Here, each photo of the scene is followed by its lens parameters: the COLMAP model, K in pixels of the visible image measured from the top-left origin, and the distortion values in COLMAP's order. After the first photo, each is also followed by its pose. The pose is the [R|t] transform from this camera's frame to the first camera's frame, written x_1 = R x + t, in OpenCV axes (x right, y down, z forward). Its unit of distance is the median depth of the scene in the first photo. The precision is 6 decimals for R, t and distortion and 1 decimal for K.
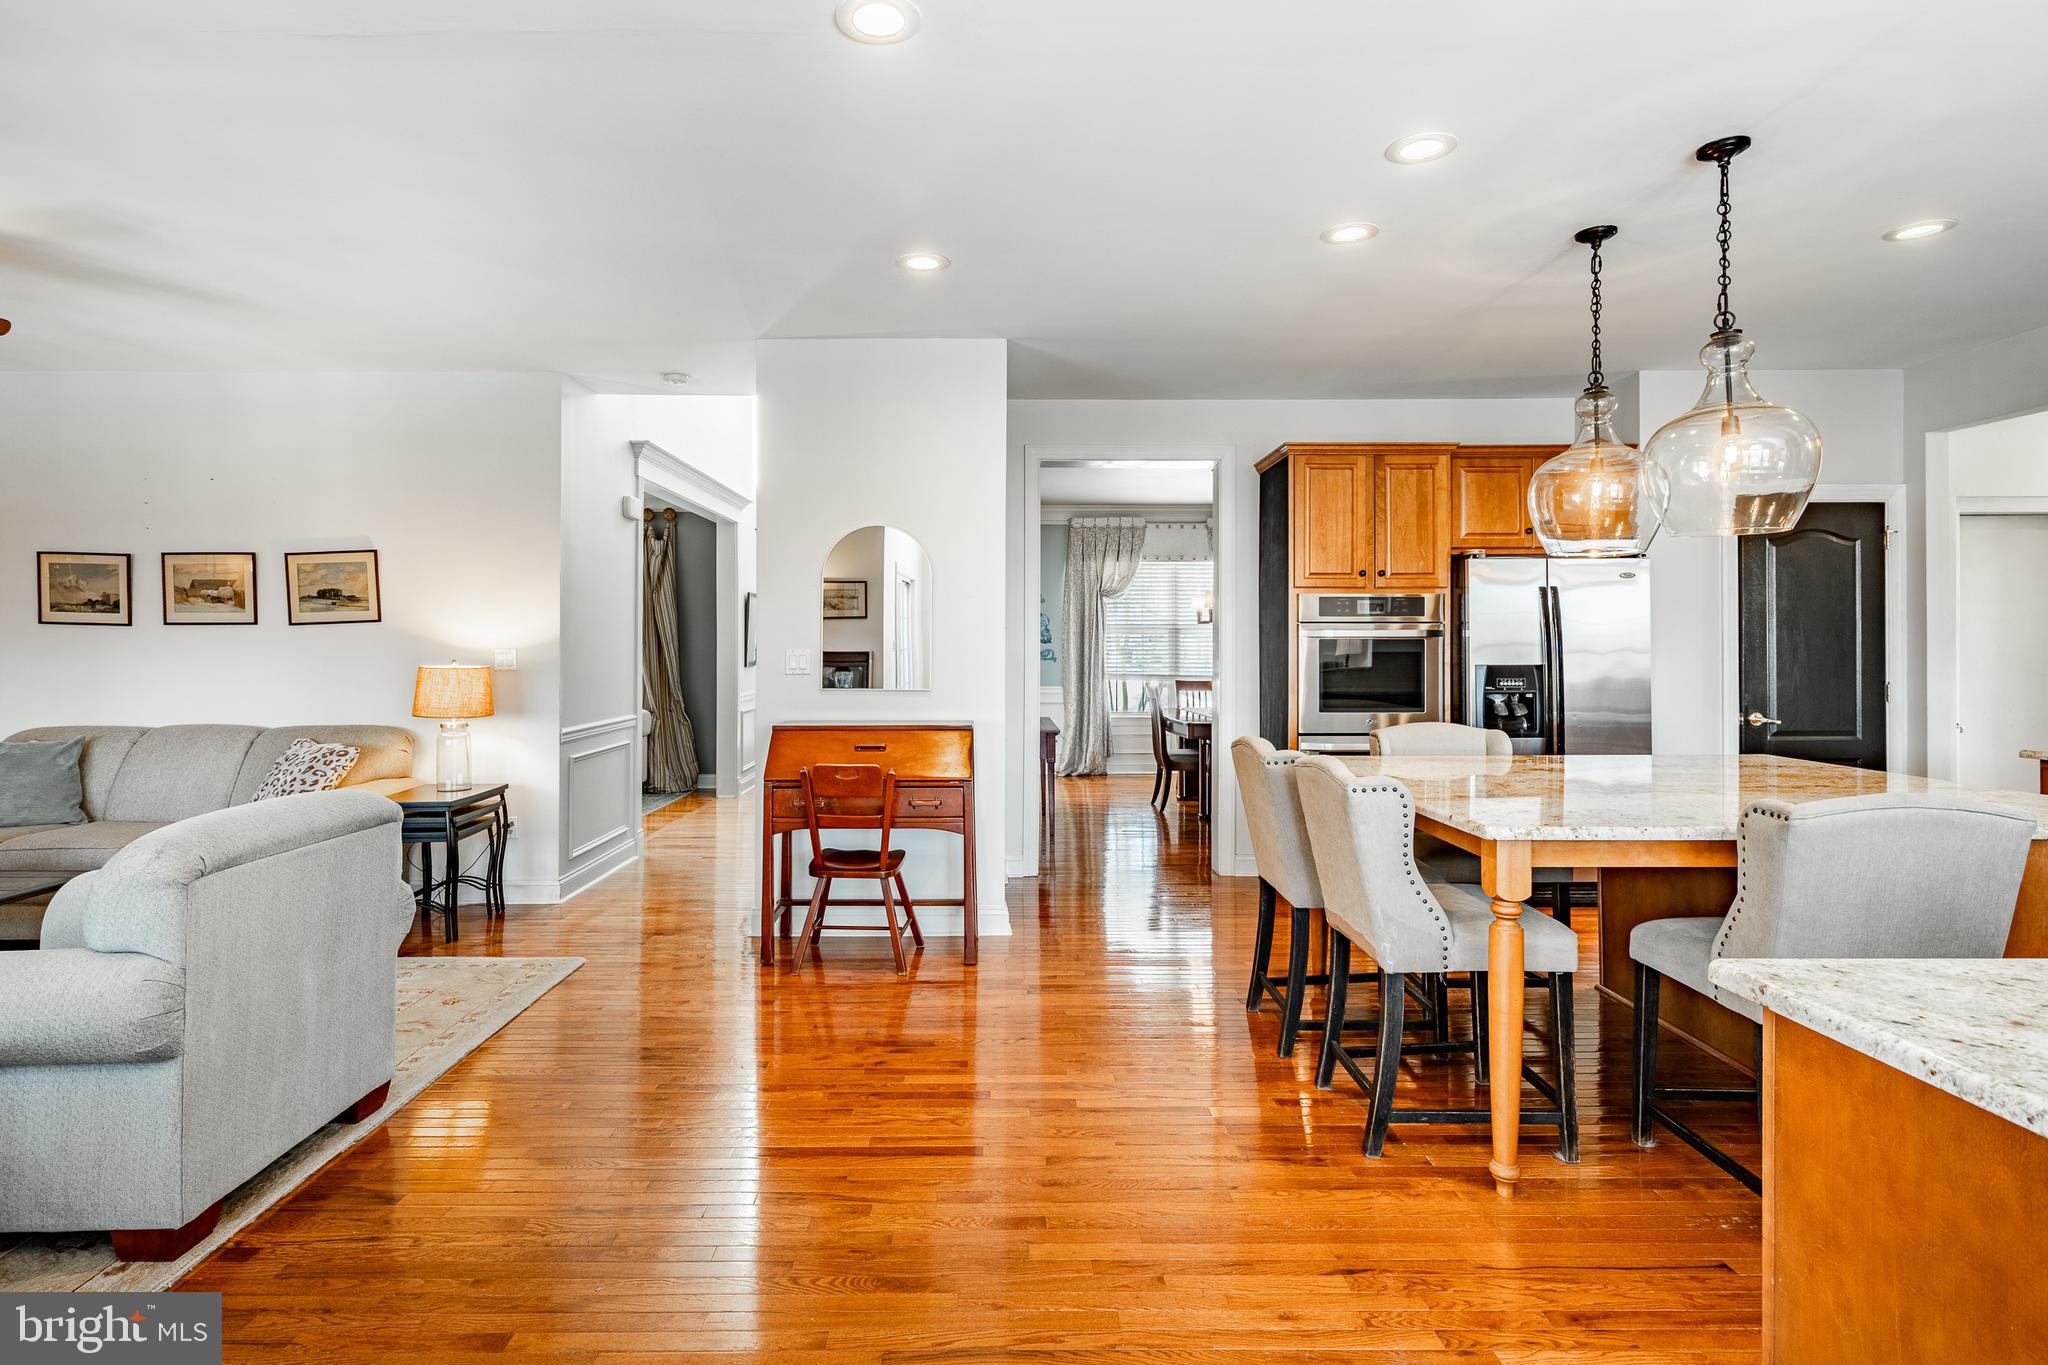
lens RADIAL K [[1056.4, 0, 991.4], [0, 1056.4, 641.8], [0, 0, 1]] dist [-0.000568, 0.000018]
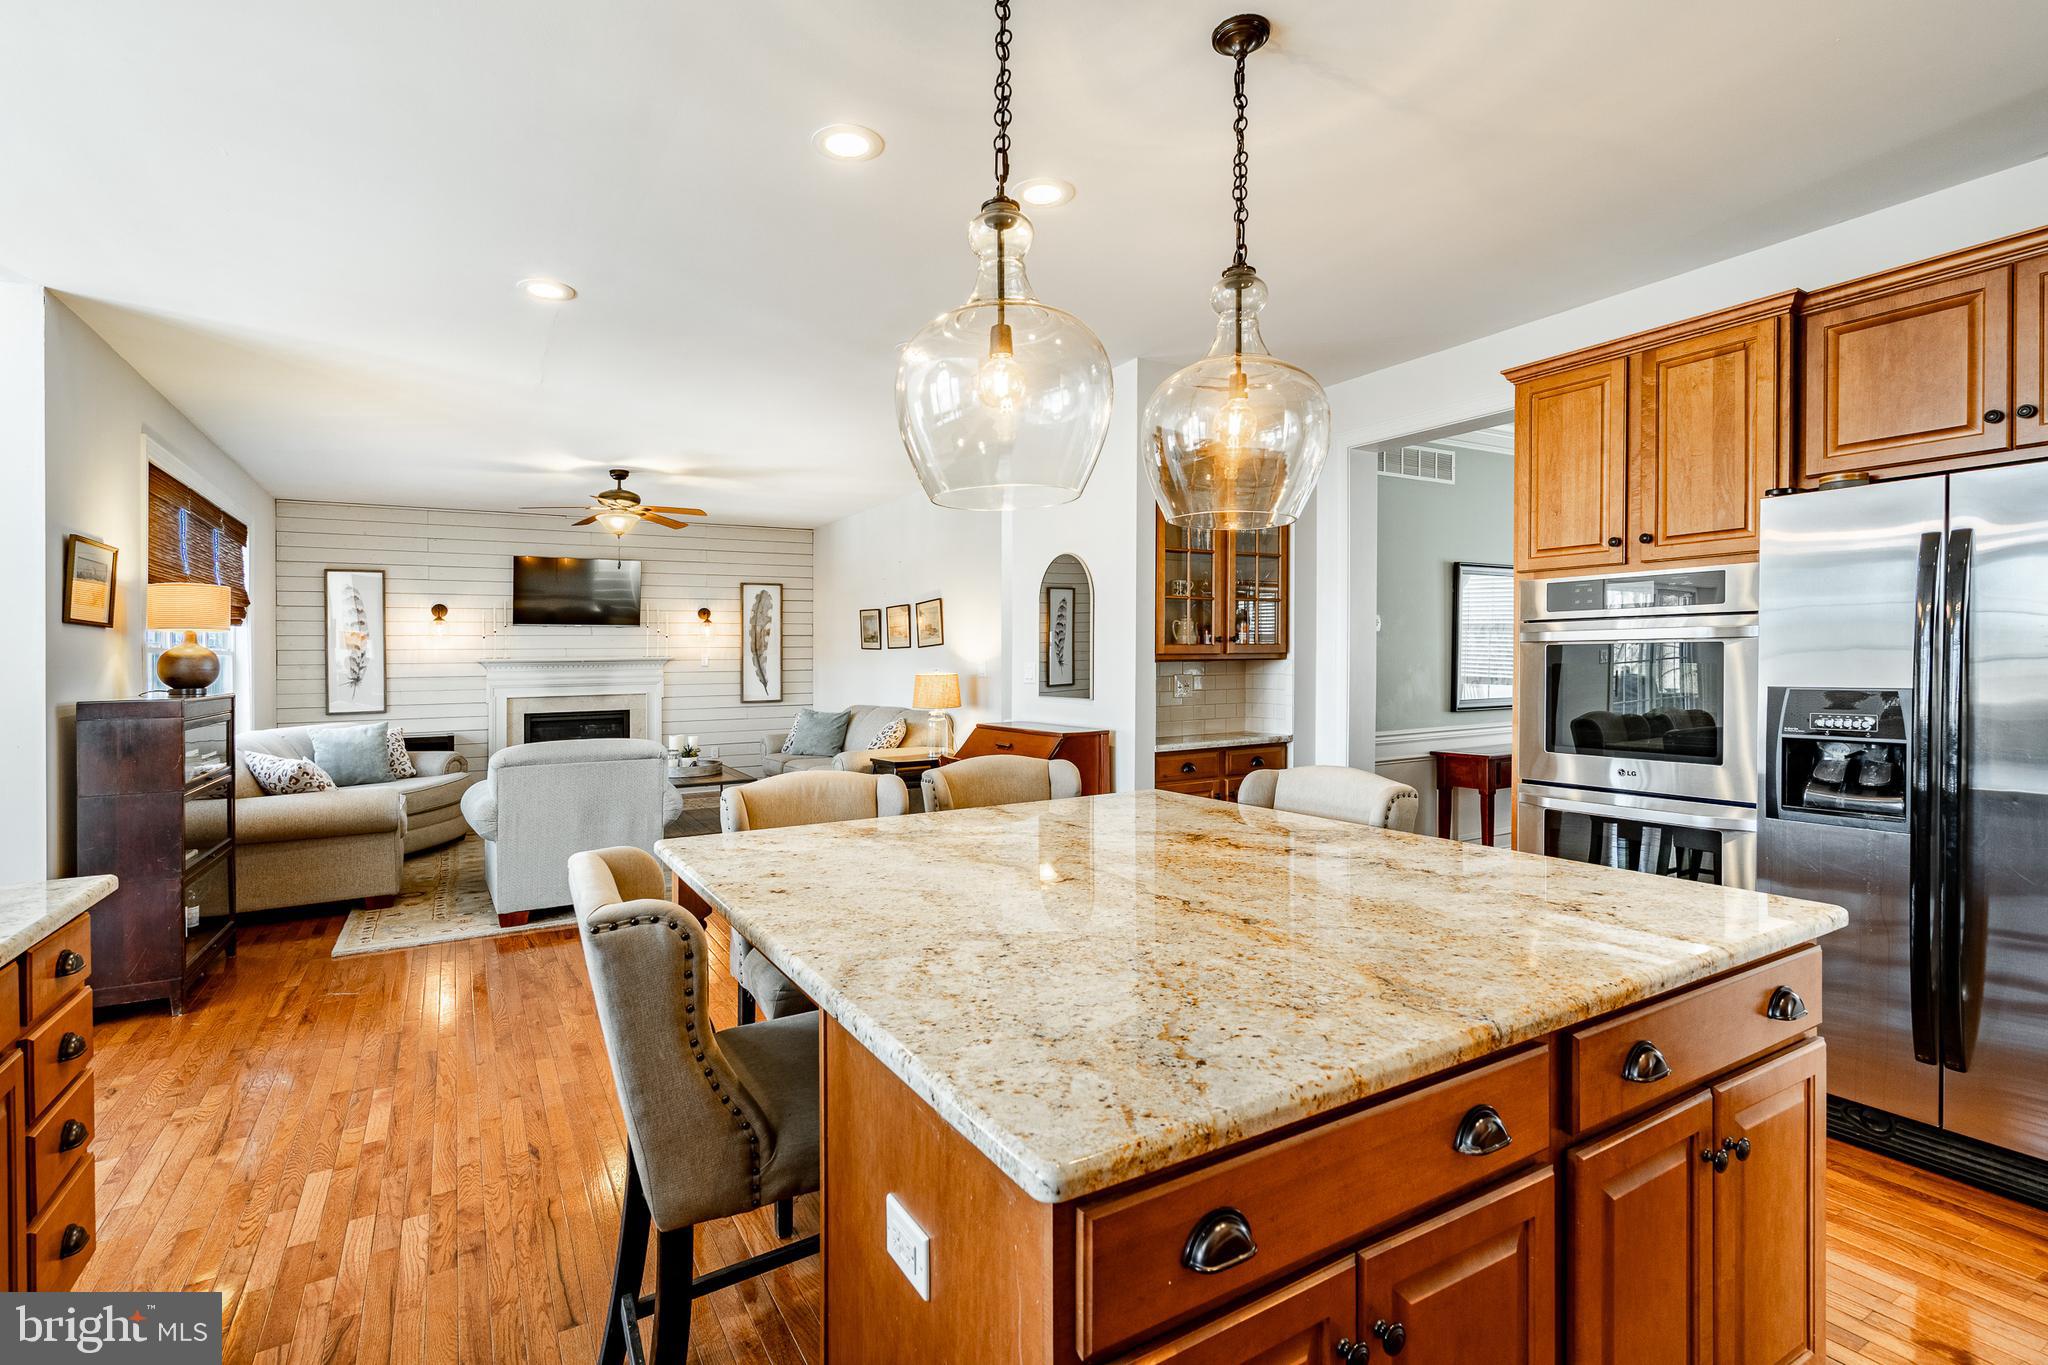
lens RADIAL K [[939.0, 0, 1003.6], [0, 939.0, 604.7], [0, 0, 1]] dist [-0.001592, -0.000094]
pose [[0.494662, -0.056368, -0.867255, 0.664683], [0.017358, 0.998336, -0.054987, -0.000926], [0.868912, 0.012146, 0.494818, 0.383505]]
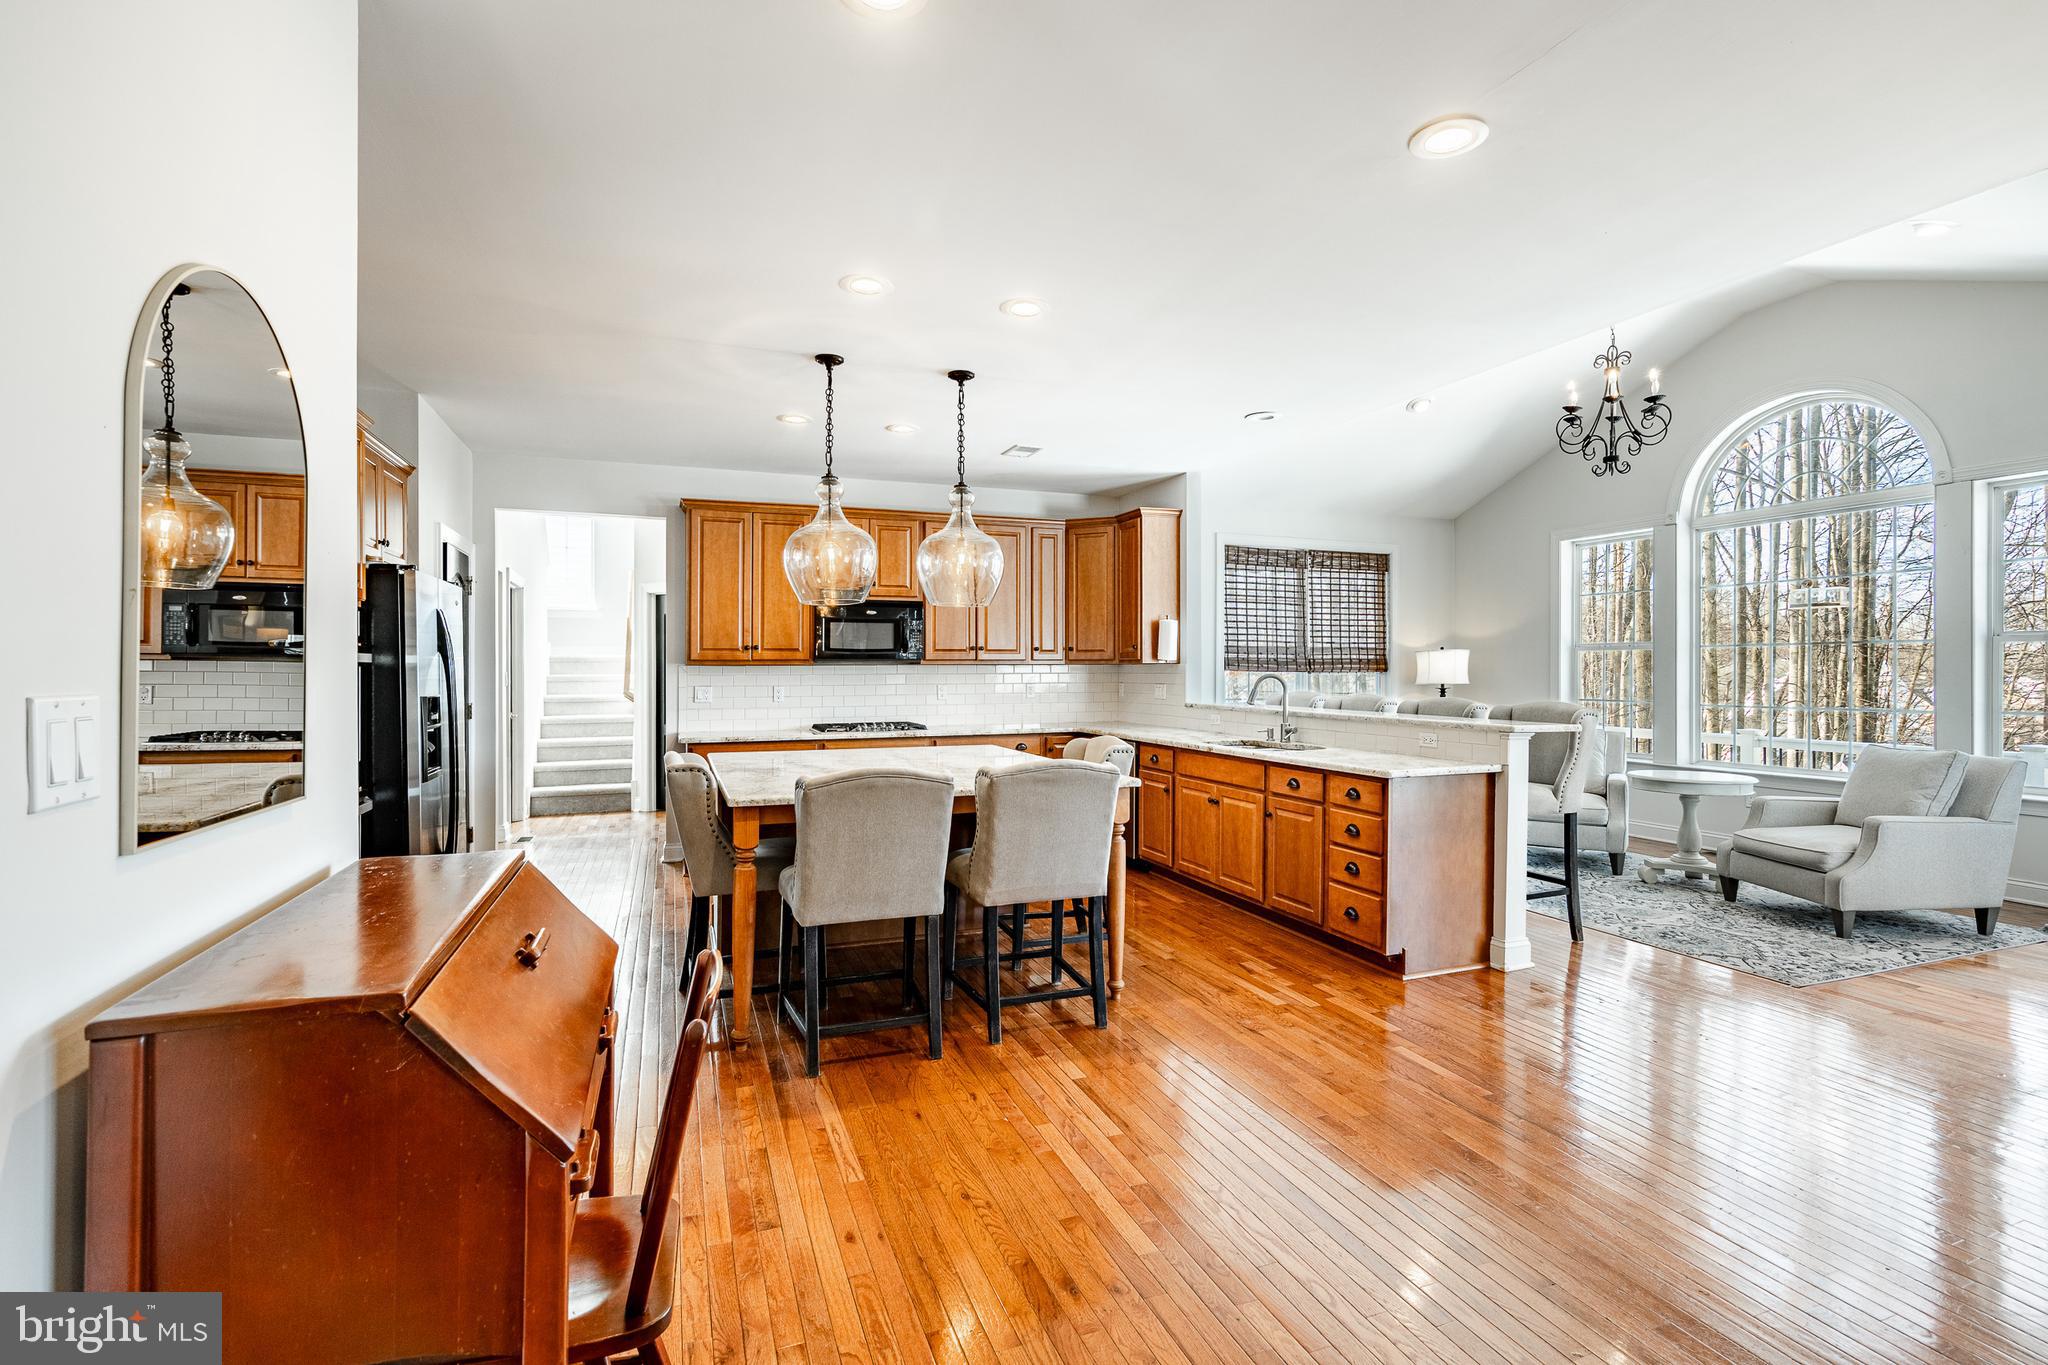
lens RADIAL K [[920.5, 0, 1024.7], [0, 920.5, 684.7], [0, 0, 1]] dist [-0.002176, 0.000415]
pose [[-0.352290, -0.012839, 0.935803, -0.387352], [-0.000801, 0.999910, 0.013417, 0.001445], [-0.935891, 0.003977, -0.352268, 0.772440]]
